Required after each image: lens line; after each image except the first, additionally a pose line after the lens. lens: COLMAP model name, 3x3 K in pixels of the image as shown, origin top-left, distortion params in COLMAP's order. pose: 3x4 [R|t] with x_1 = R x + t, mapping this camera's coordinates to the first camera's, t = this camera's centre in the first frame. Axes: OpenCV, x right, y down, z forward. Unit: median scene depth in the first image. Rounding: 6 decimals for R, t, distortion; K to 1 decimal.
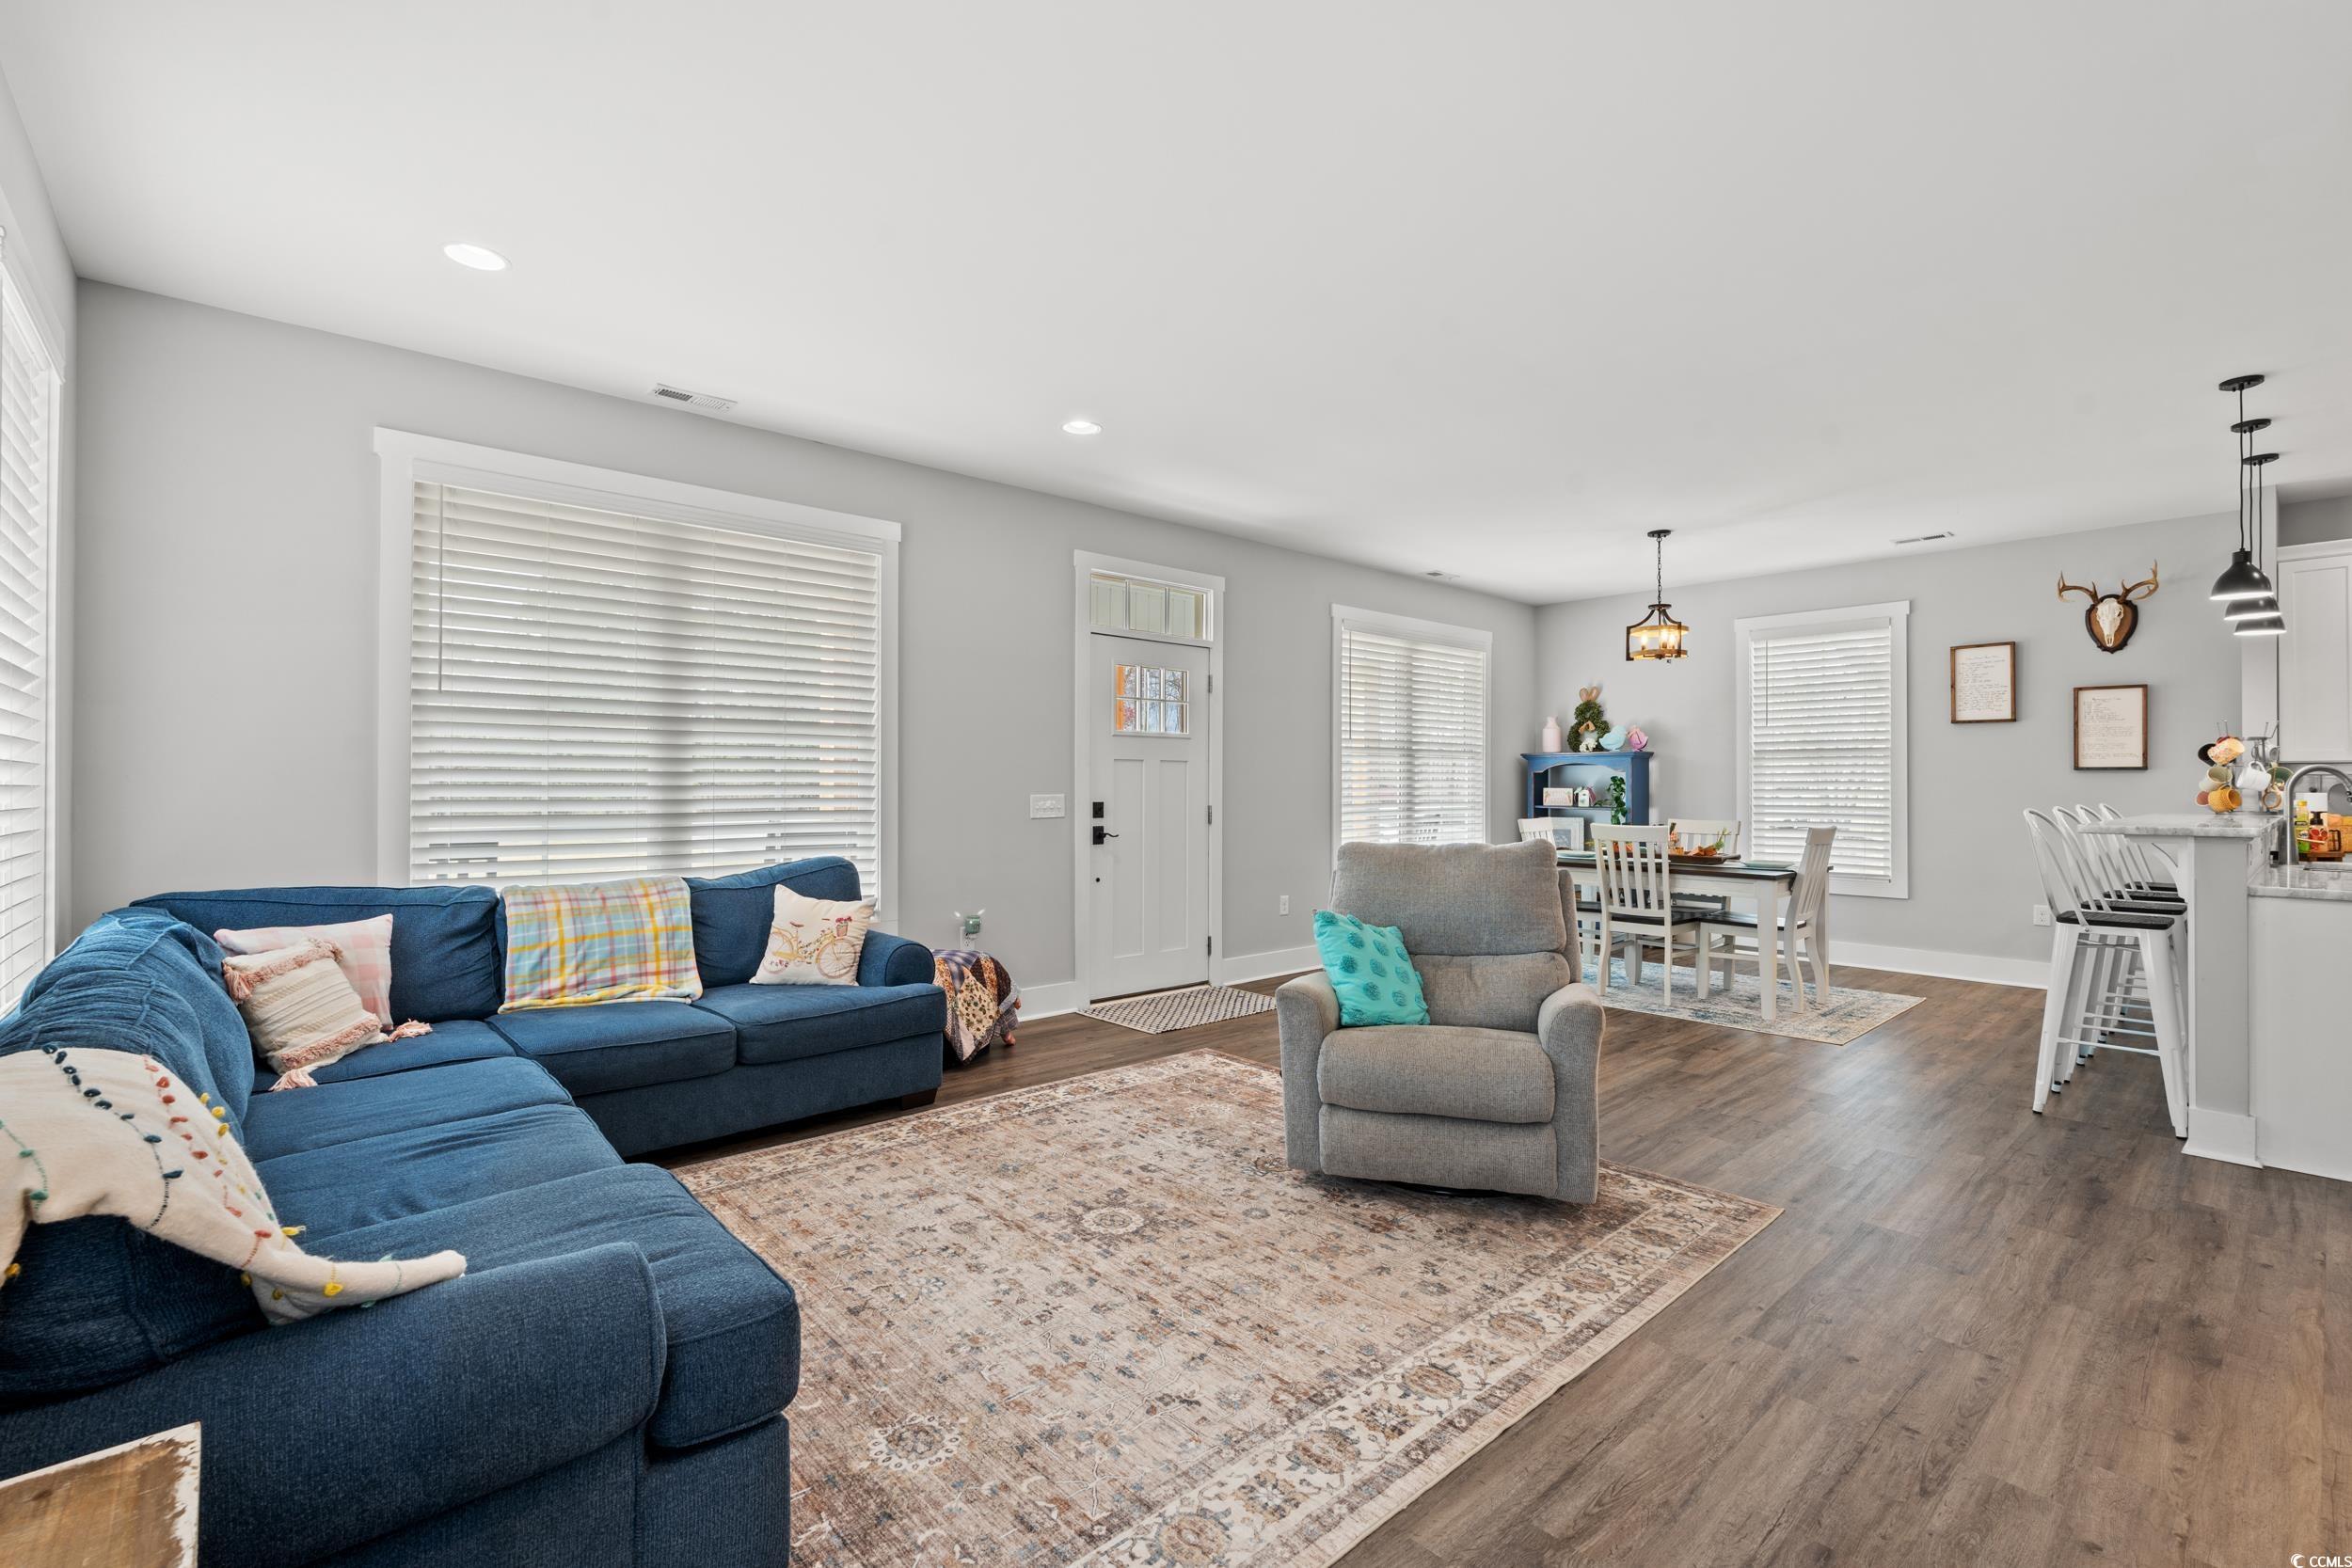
lens RADIAL K [[1047.0, 0, 1173.7], [0, 1047.0, 788.6], [0, 0, 1]] dist [-0.004450, 0.000147]
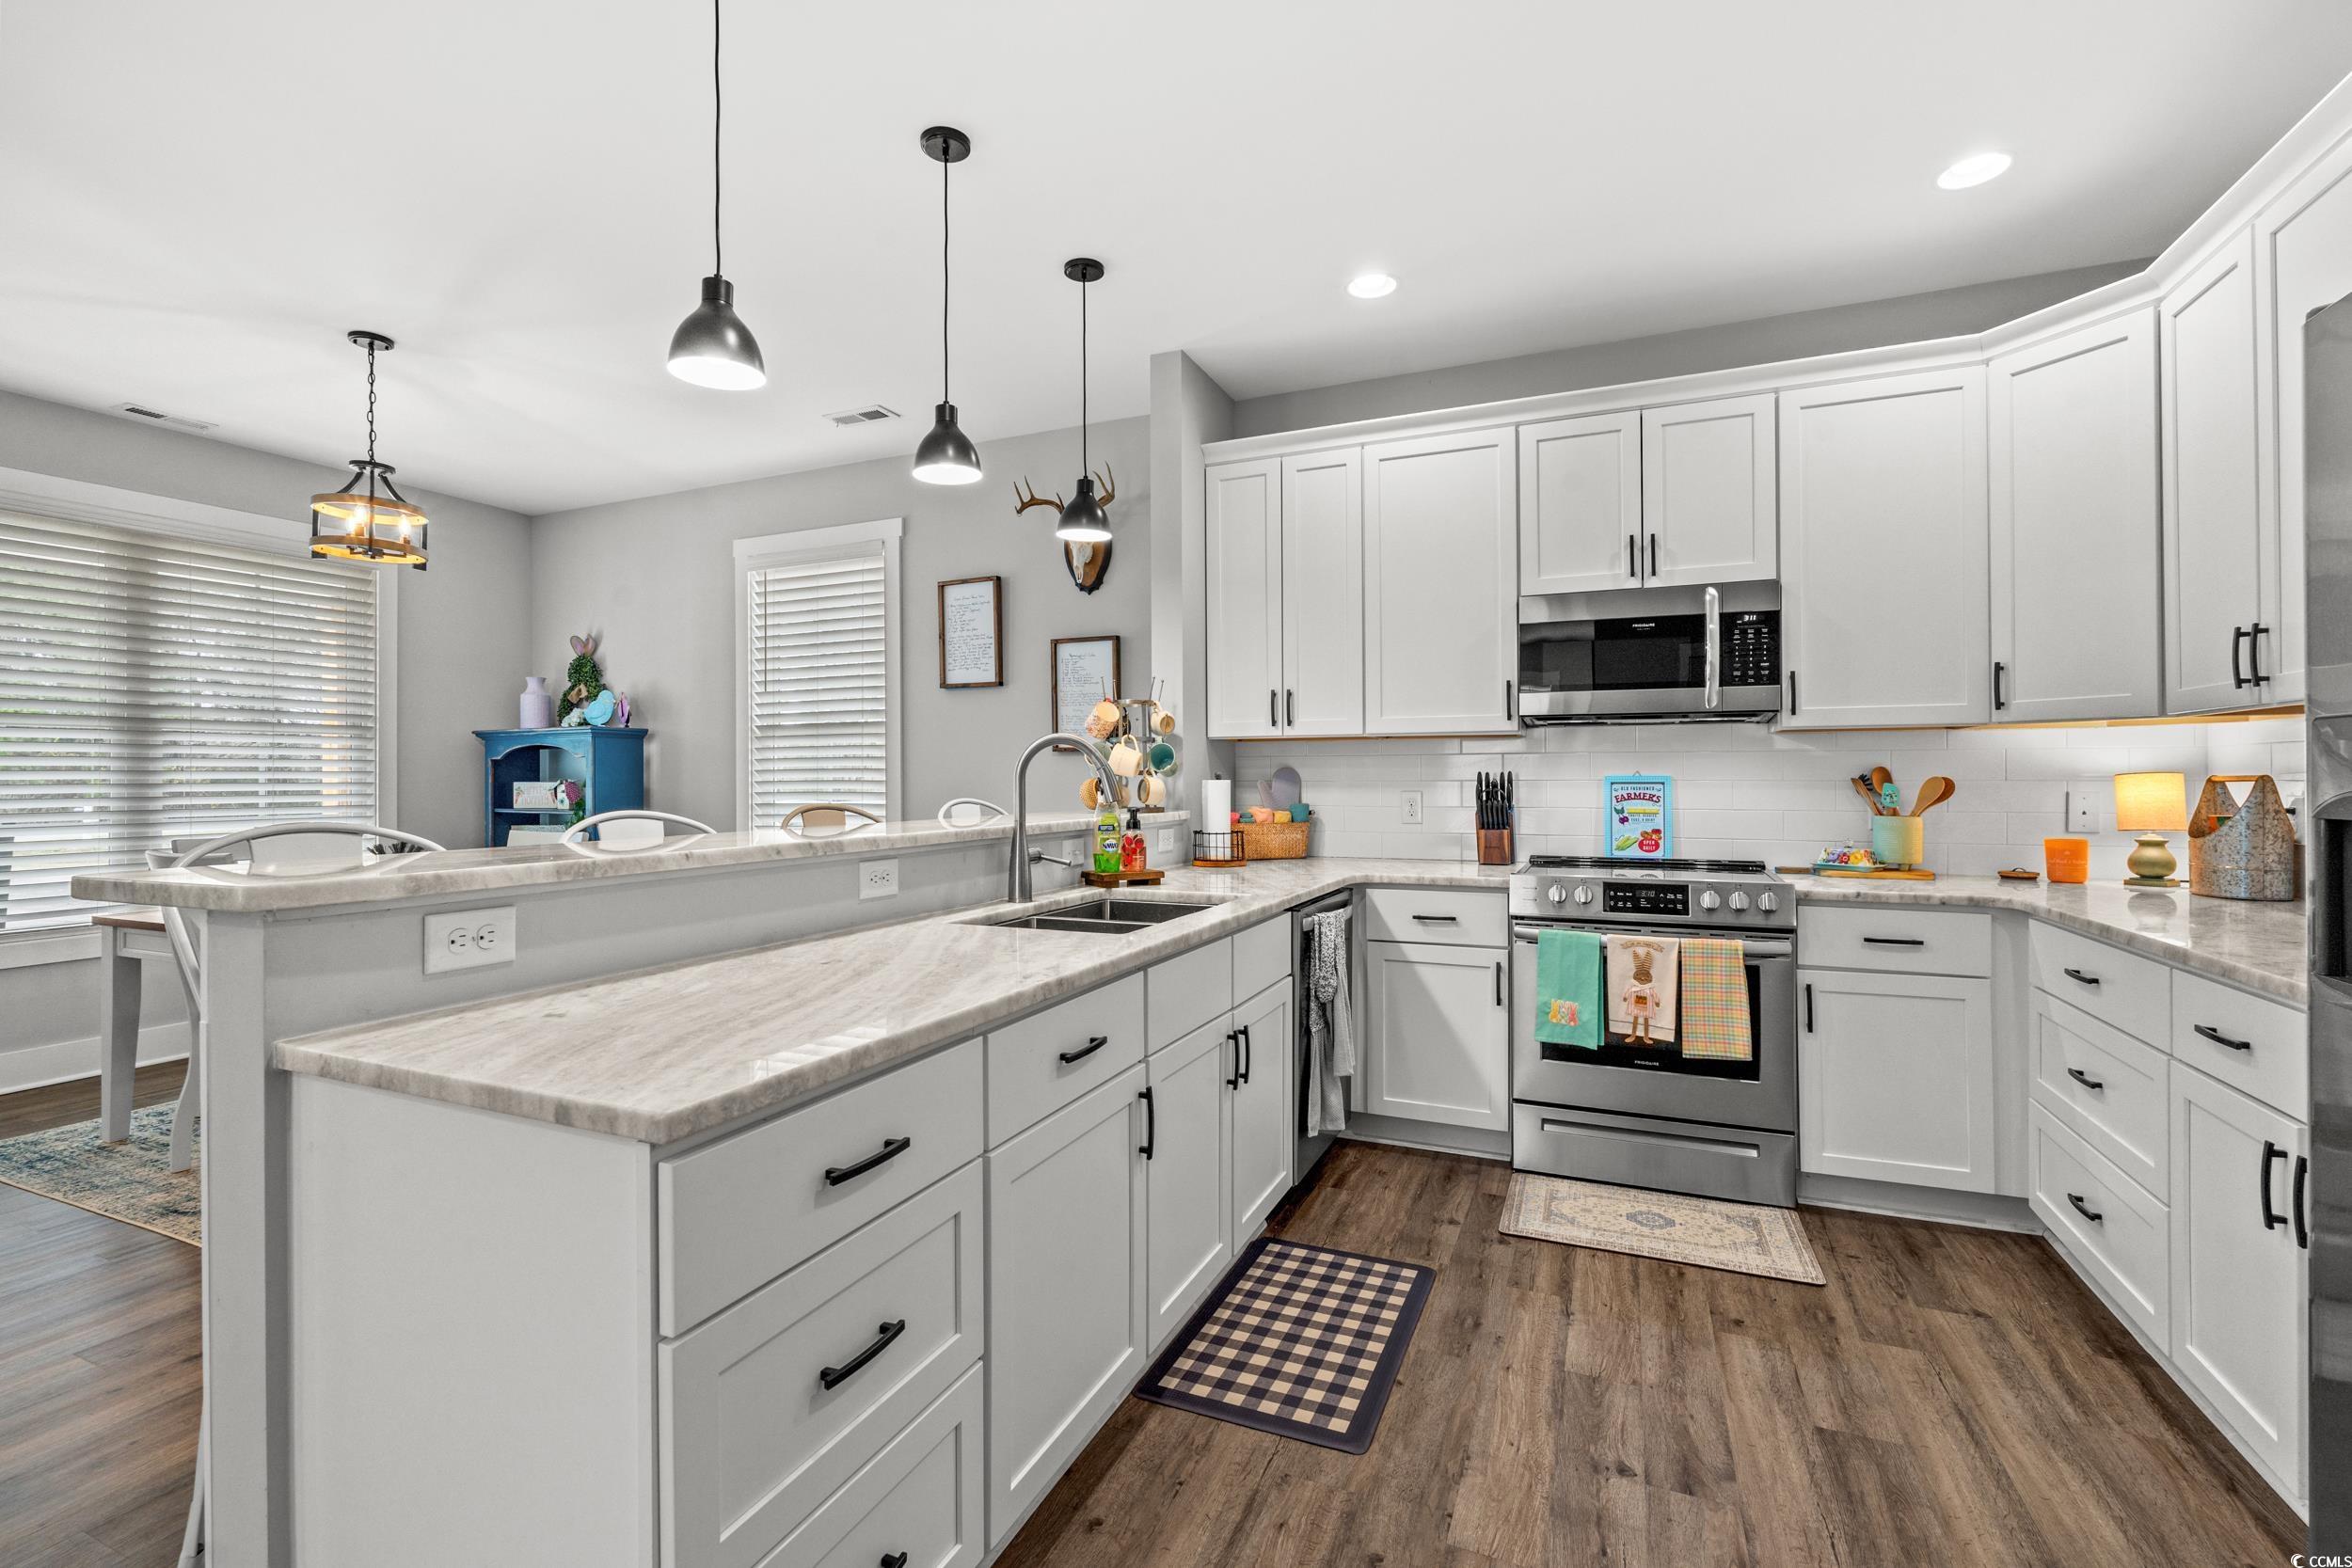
lens RADIAL K [[1047.0, 0, 1192.7], [0, 1047.0, 770.1], [0, 0, 1]] dist [-0.004450, 0.000147]
pose [[0.911092, -0.002776, 0.412193, 0.045595], [0.009138, 0.999868, -0.013464, 0.000419], [-0.412101, 0.016034, 0.910997, 0.020460]]
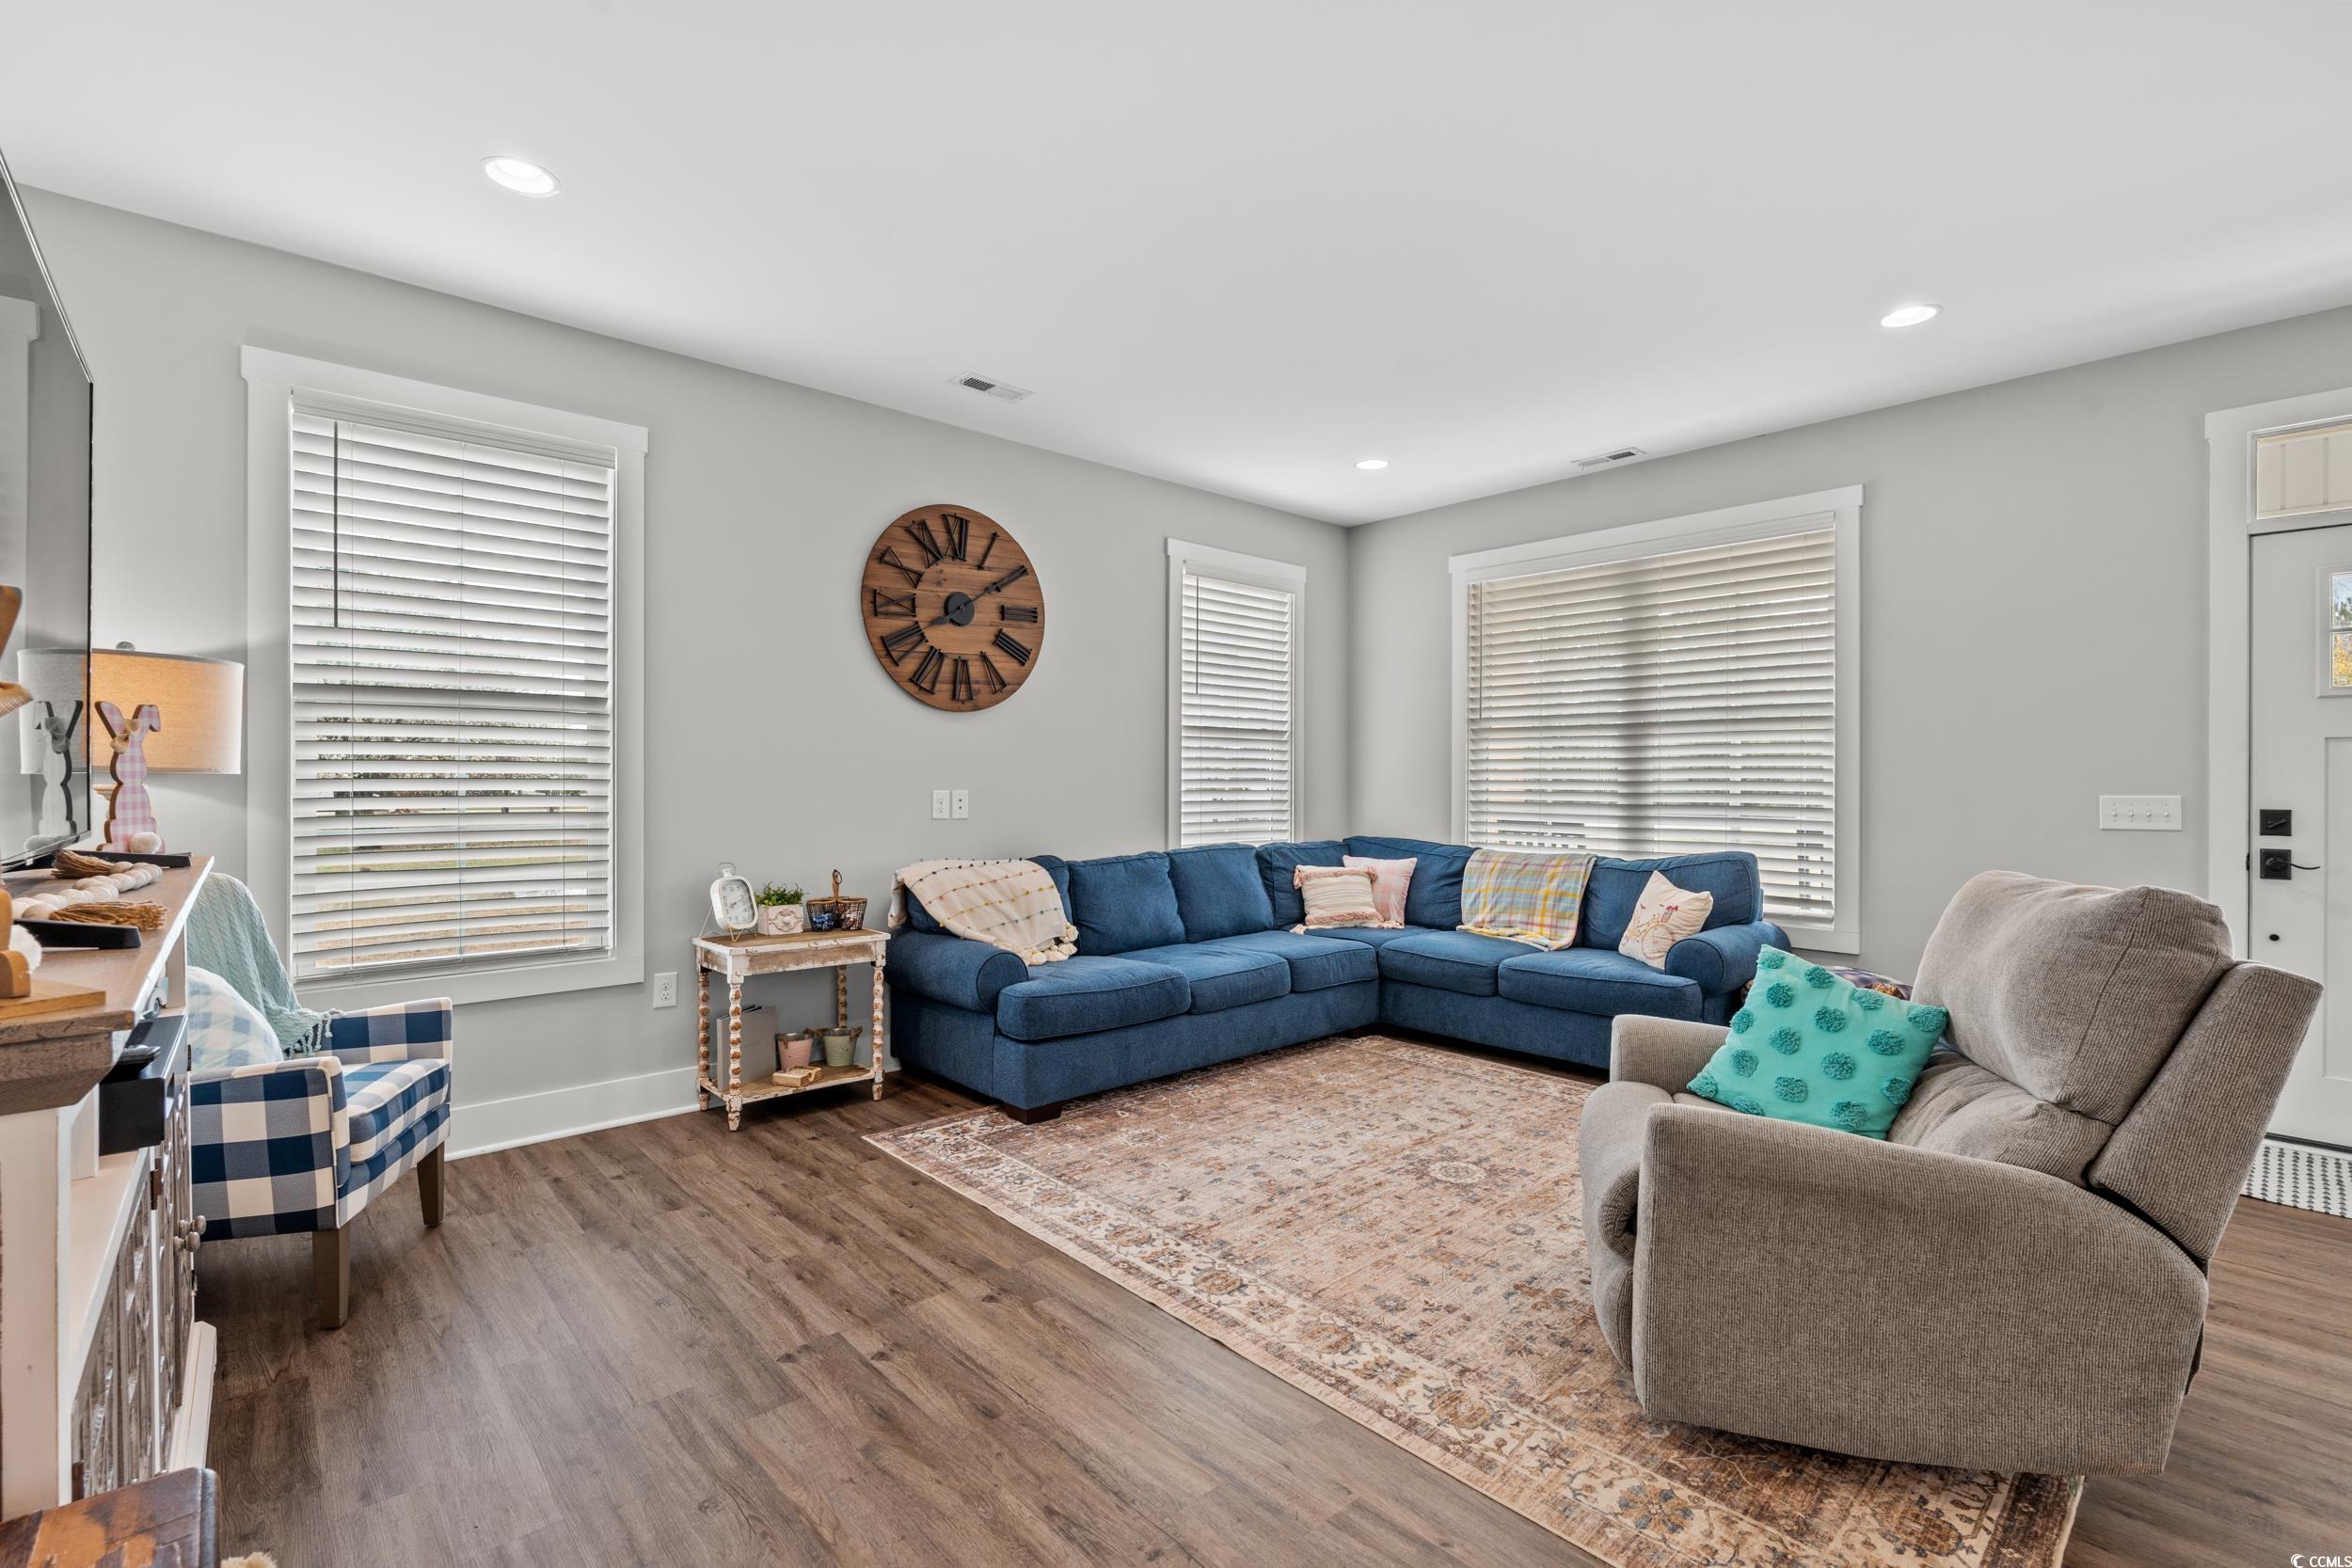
lens RADIAL K [[1047.0, 0, 1153.4], [0, 1047.0, 784.3], [0, 0, 1]] dist [-0.004450, 0.000147]
pose [[-0.010145, 0.001674, -0.999947, 1.323158], [-0.007390, 0.999971, 0.001749, 0.004782], [0.999921, 0.007408, -0.010133, 0.867724]]
